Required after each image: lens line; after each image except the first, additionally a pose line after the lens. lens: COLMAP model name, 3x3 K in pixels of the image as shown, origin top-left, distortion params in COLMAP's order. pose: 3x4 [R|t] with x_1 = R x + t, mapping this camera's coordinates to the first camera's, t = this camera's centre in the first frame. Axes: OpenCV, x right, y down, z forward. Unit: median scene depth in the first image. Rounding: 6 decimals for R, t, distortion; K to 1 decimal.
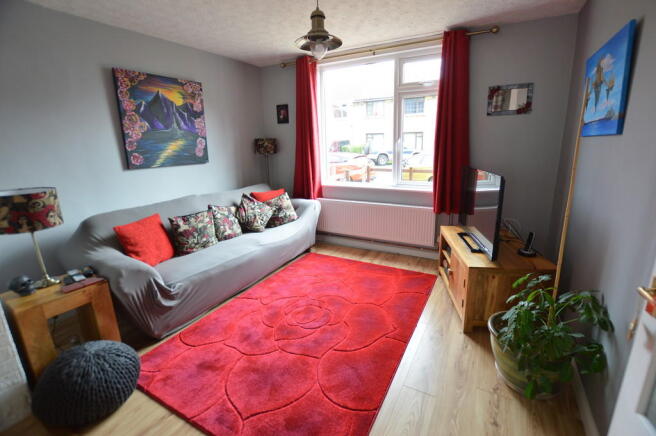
lens RADIAL K [[298.7, 0, 331.0], [0, 298.7, 219.8], [0, 0, 1]] dist [-0.003361, -0.000847]
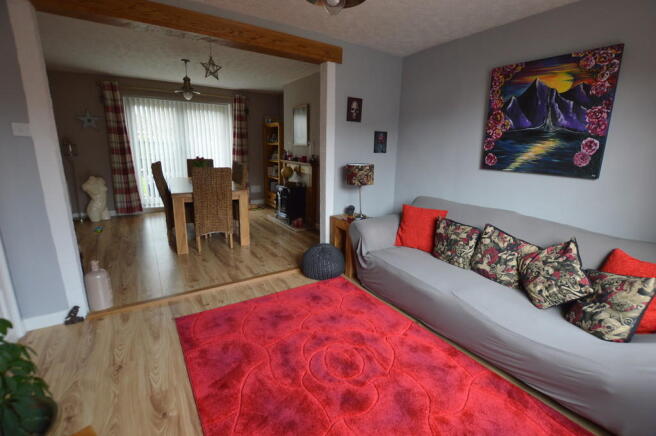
lens RADIAL K [[298.7, 0, 331.4], [0, 298.7, 213.5], [0, 0, 1]] dist [-0.003361, -0.000847]
pose [[-0.457815, 0.210111, -0.863863, 0.427016], [-0.243295, 0.904972, 0.349047, -0.240725], [0.855110, 0.369972, -0.363190, 0.913839]]
